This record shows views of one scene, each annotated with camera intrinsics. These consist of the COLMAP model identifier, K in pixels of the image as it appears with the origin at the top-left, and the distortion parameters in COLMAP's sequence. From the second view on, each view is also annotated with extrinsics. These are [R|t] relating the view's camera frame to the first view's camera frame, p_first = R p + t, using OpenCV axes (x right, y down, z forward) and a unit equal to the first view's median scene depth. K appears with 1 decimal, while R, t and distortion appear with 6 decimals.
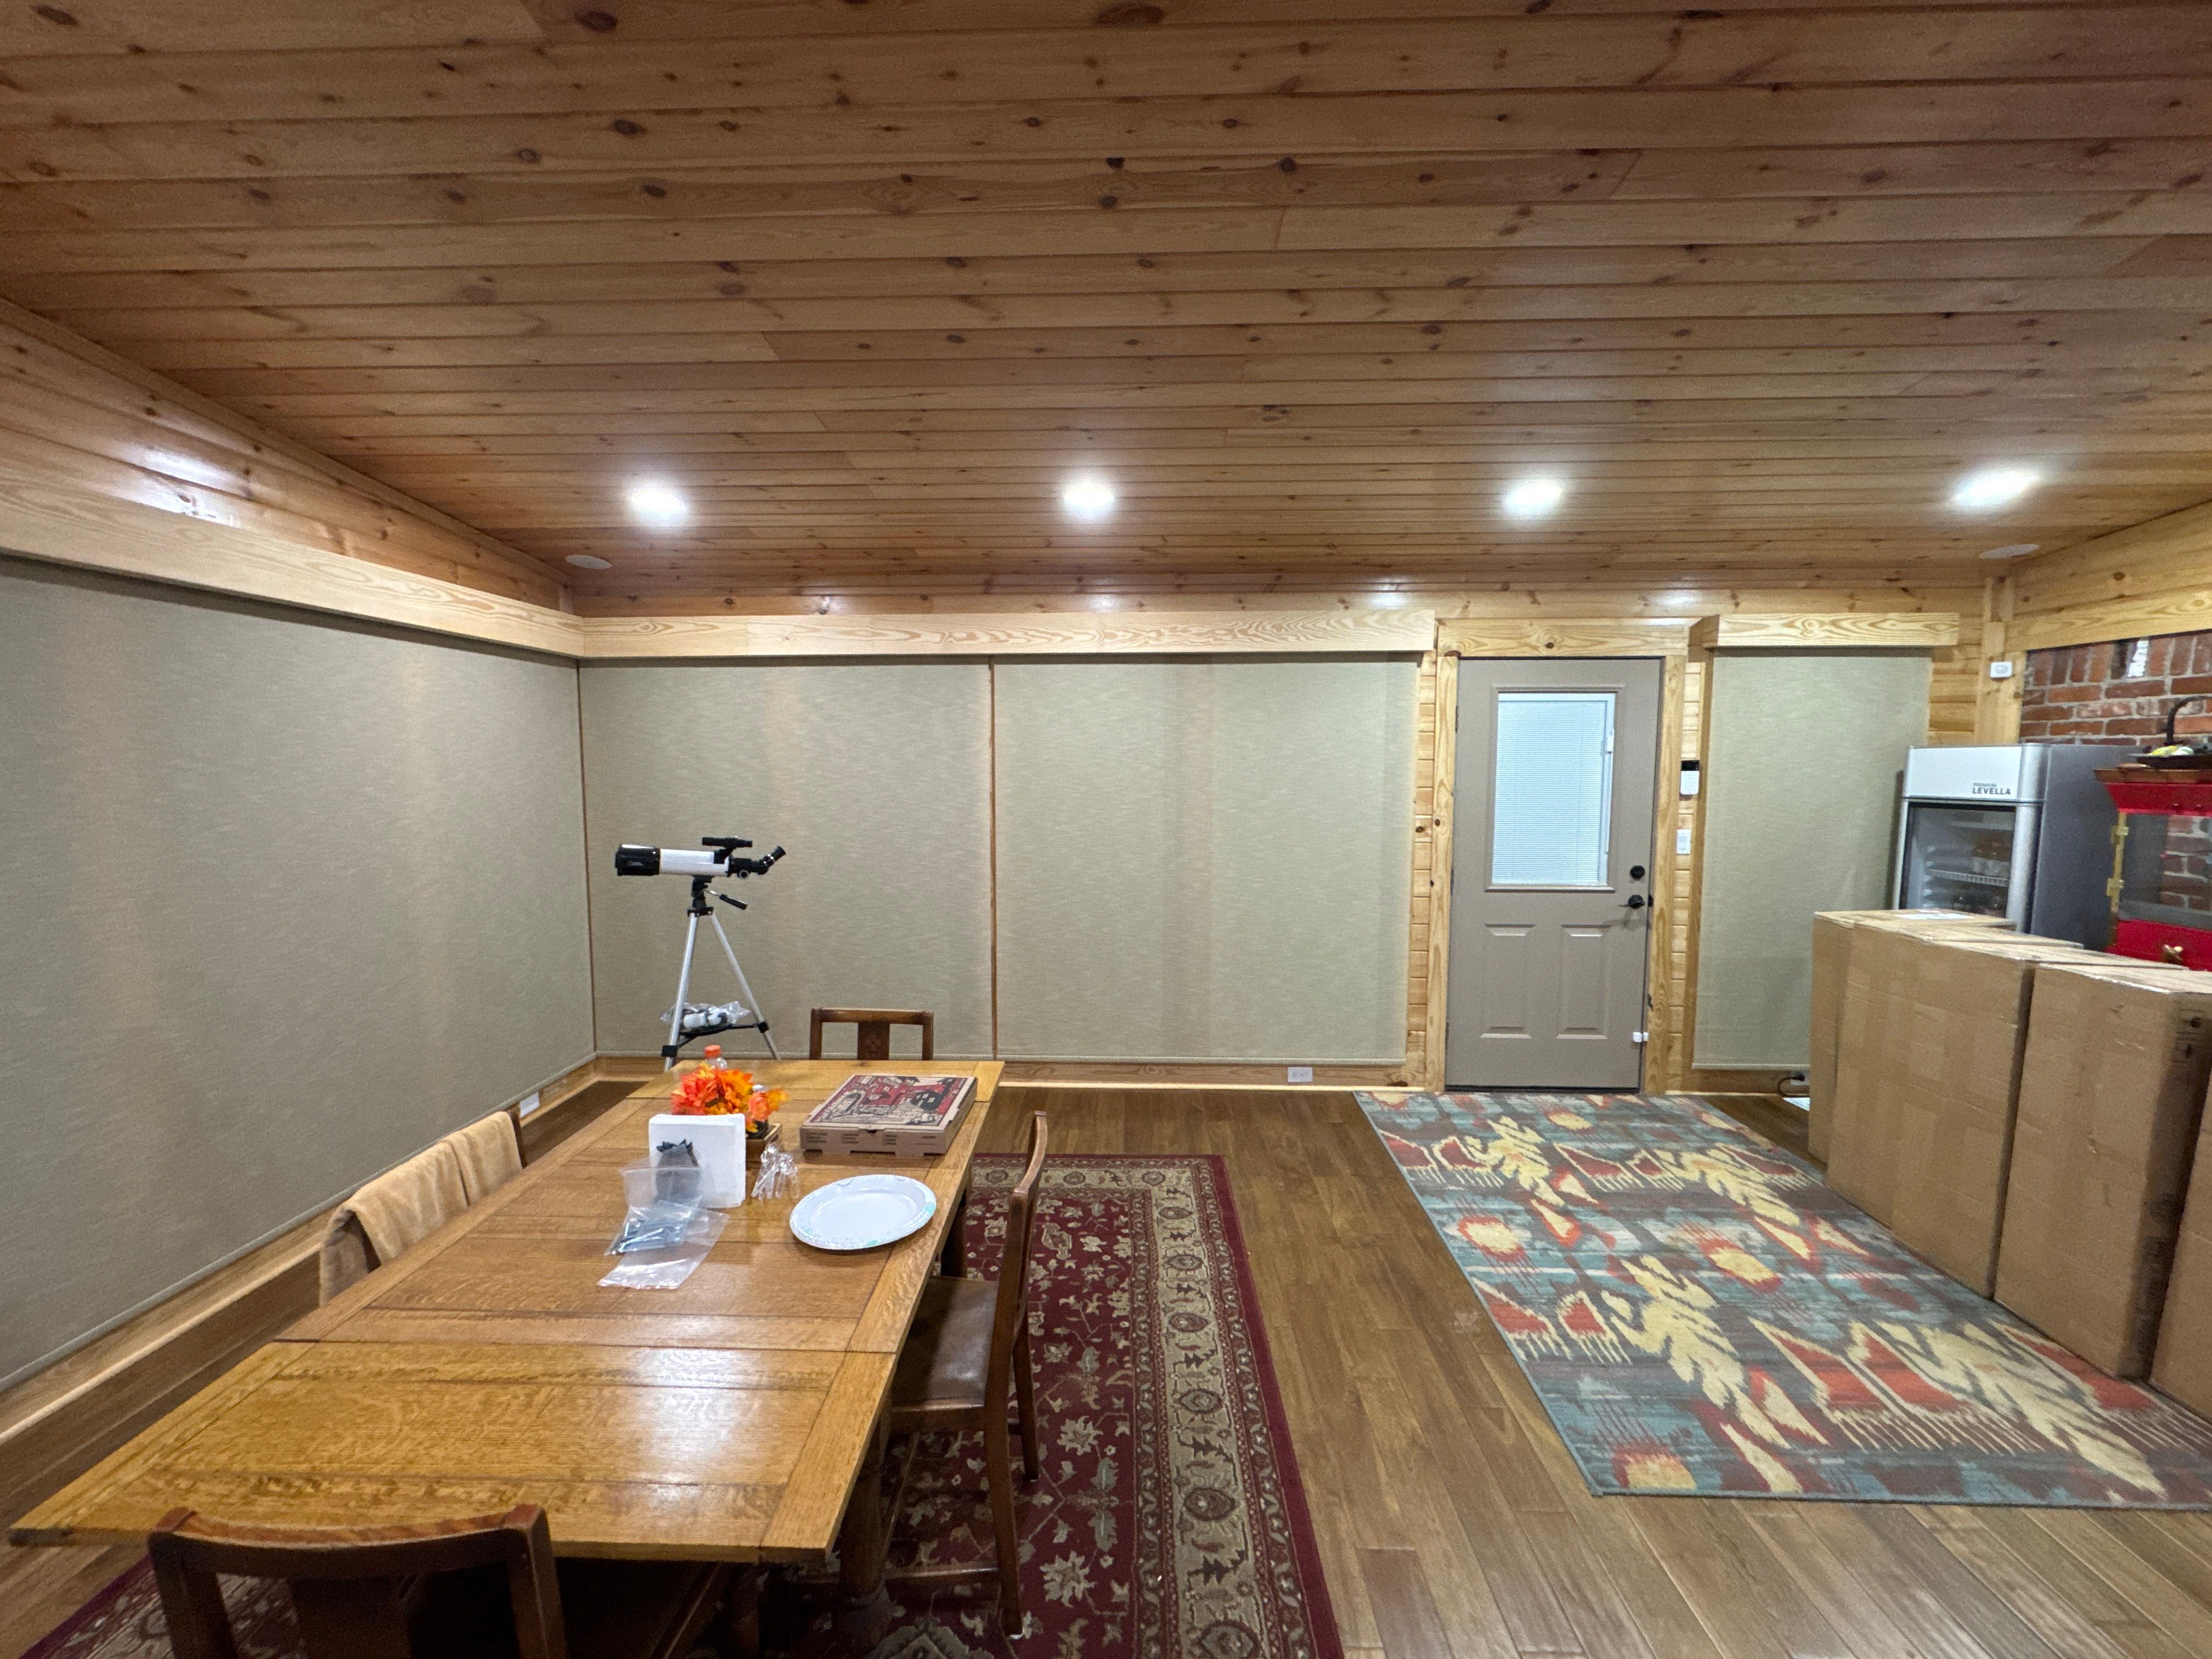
lens RADIAL K [[878.1, 0, 1100.8], [0, 878.1, 829.2], [0, 0, 1]] dist [-0.000114, 0.000410]
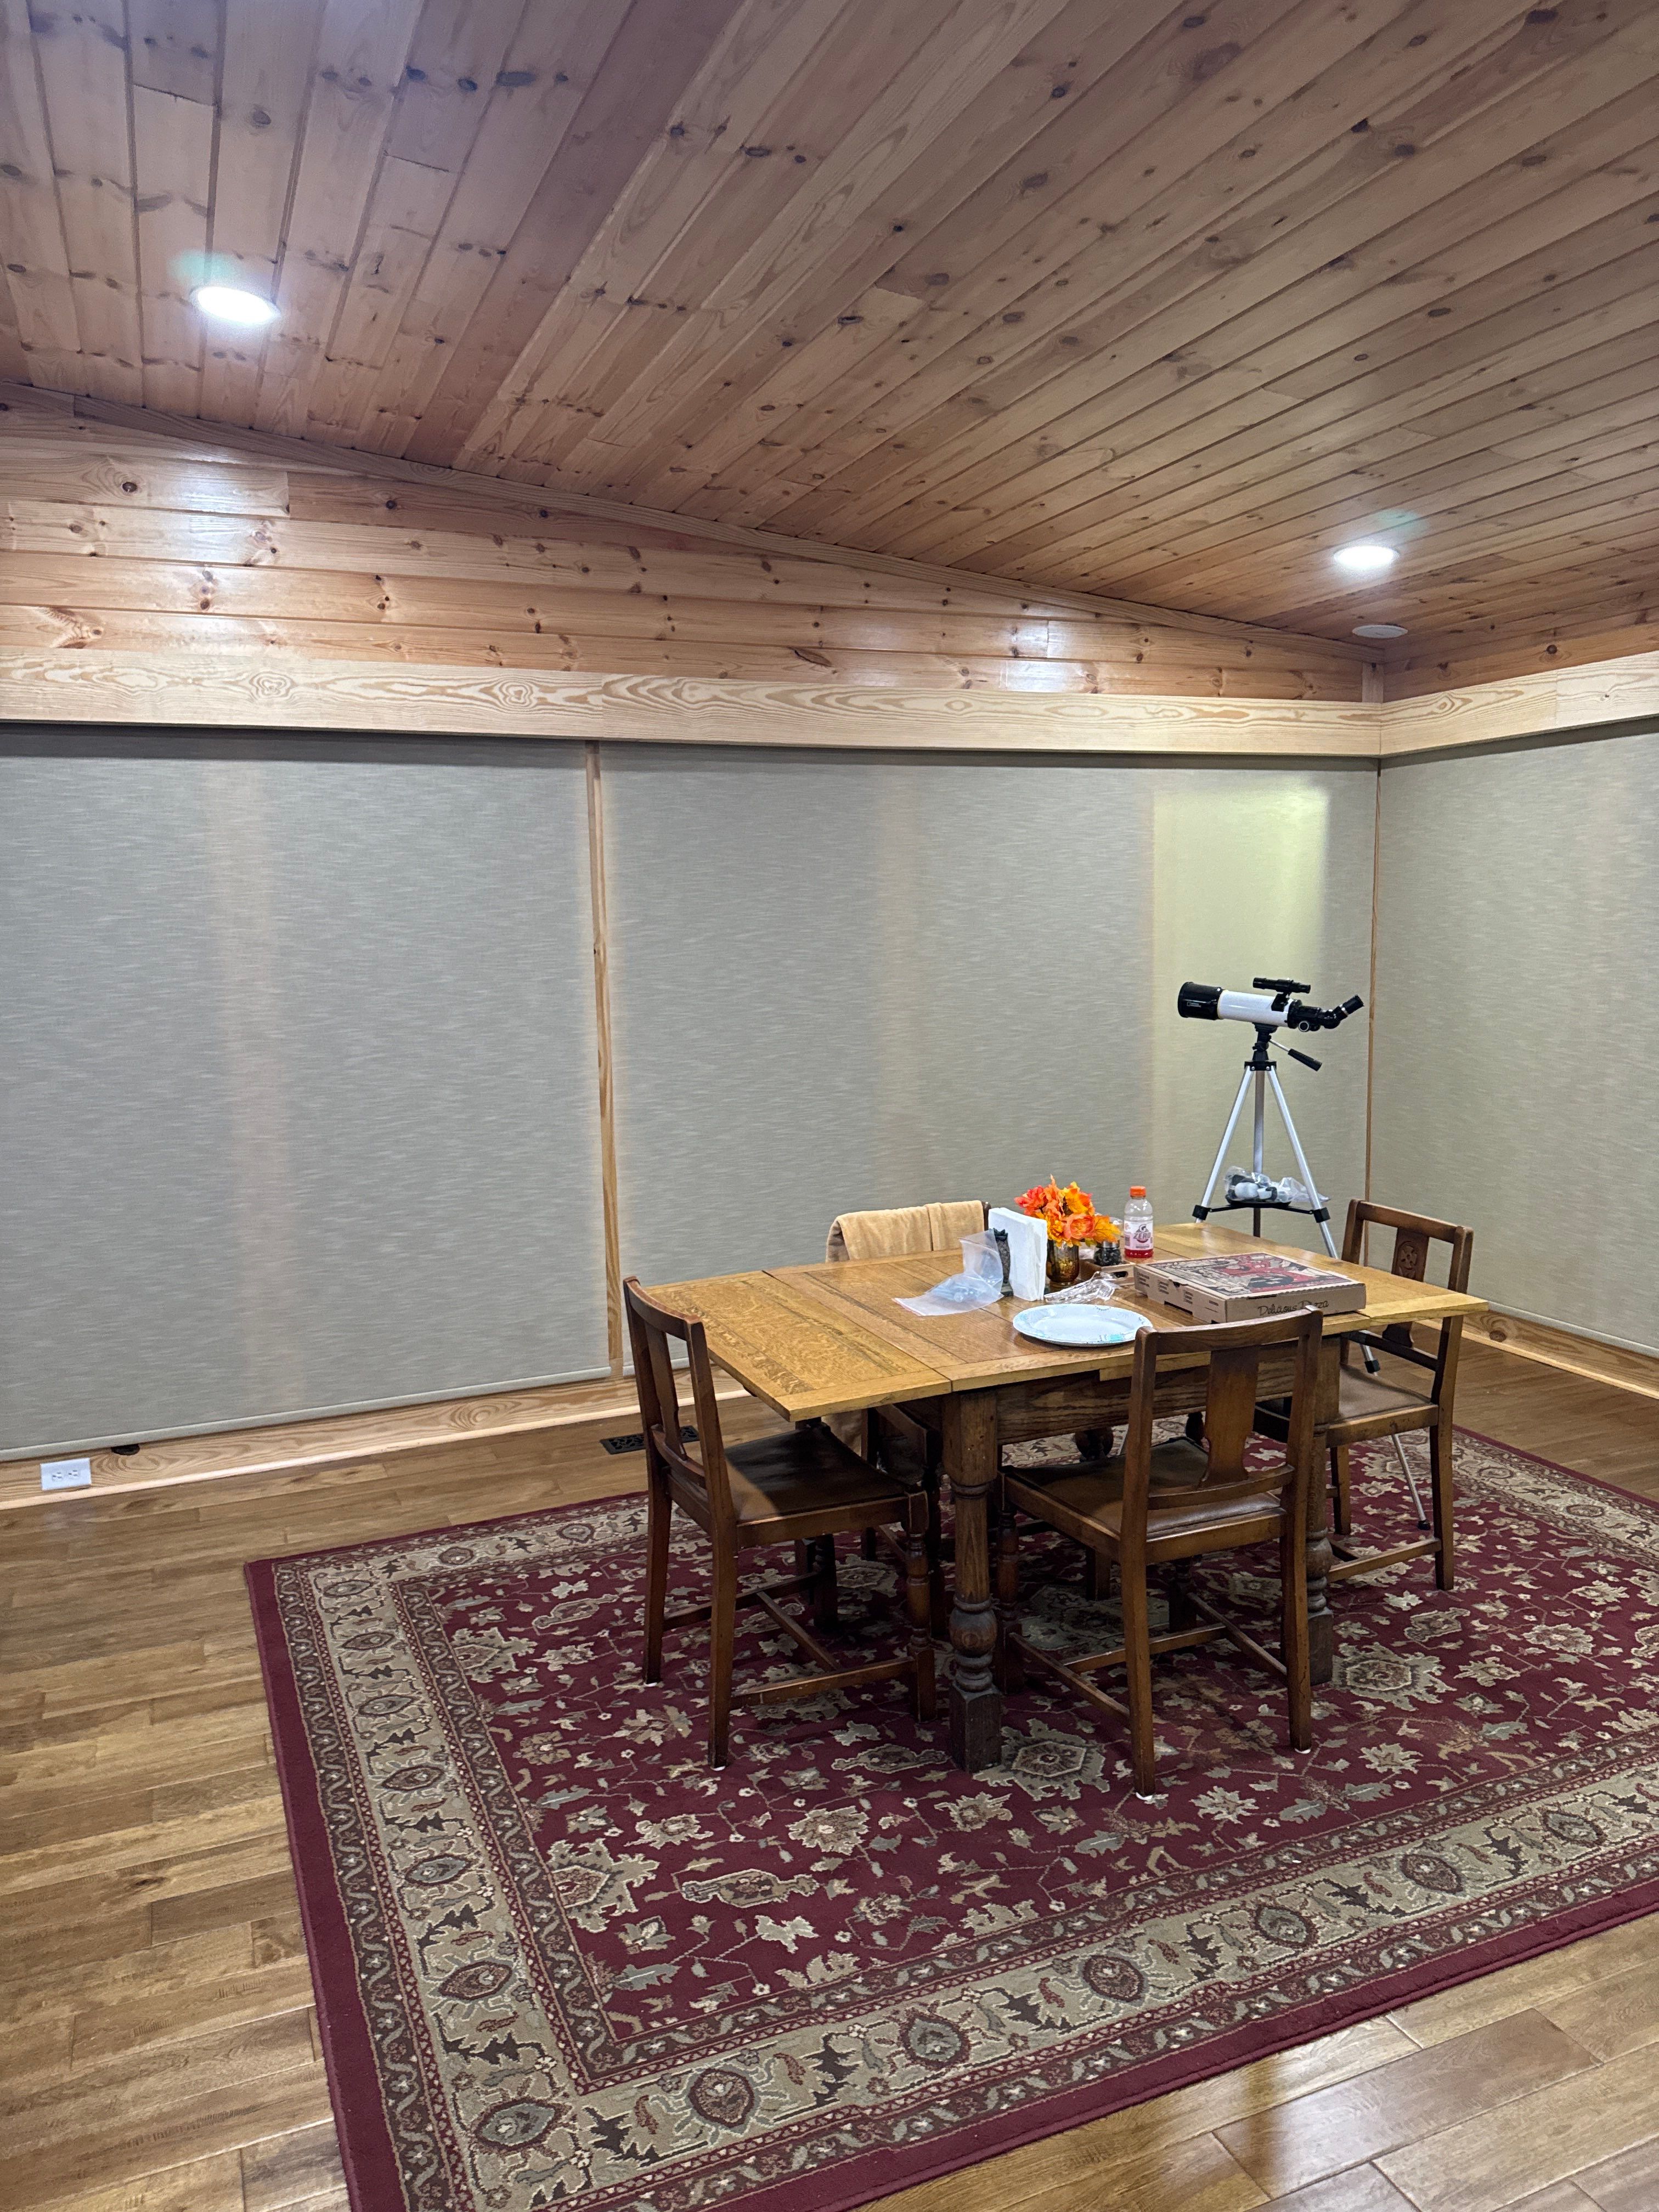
lens RADIAL K [[1557.3, 0, 834.0], [0, 1557.3, 1108.0], [0, 0, 1]] dist [0.038061, -0.041132]
pose [[0.421507, 0.104784, -0.900751, 0.731378], [-0.050758, 0.994471, 0.091934, 0.015288], [0.905403, 0.006970, 0.424495, -0.024328]]
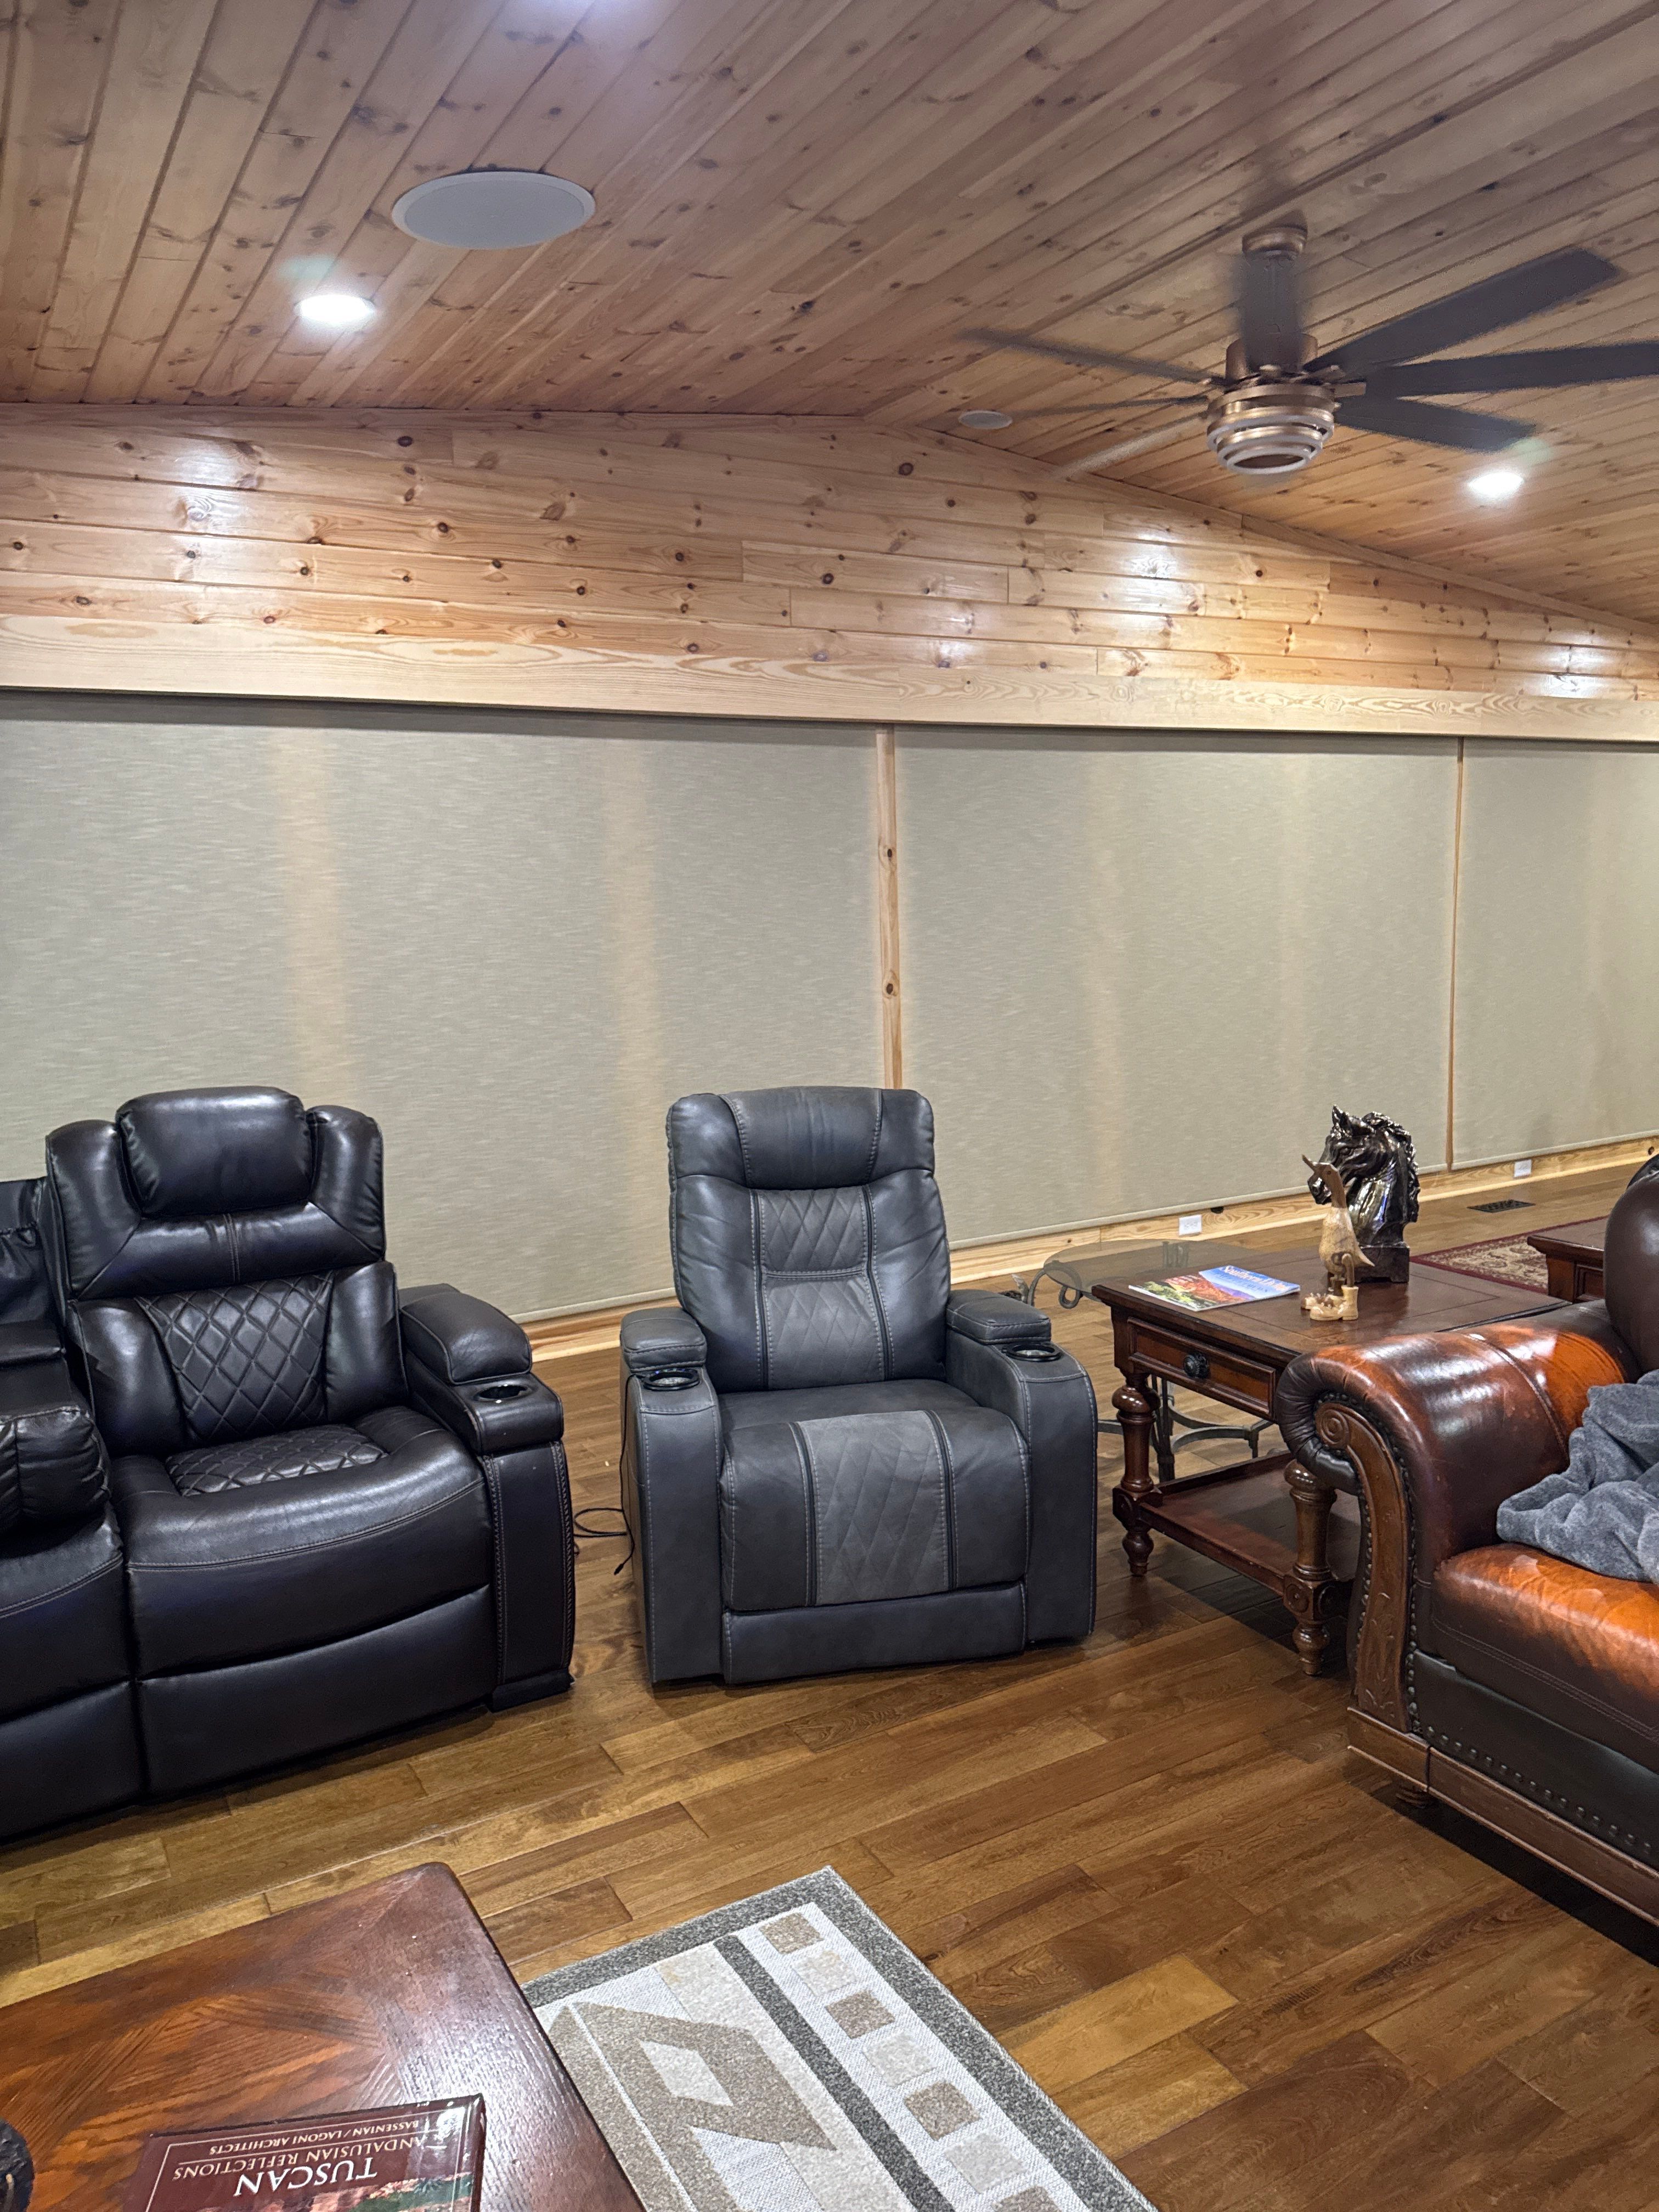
lens RADIAL K [[1557.3, 0, 834.0], [0, 1557.3, 1108.0], [0, 0, 1]] dist [0.038061, -0.041132]
pose [[0.531354, 0.104719, -0.840653, 0.711586], [-0.034798, 0.994191, 0.101850, 0.163590], [0.846435, -0.024865, 0.531911, -1.789035]]
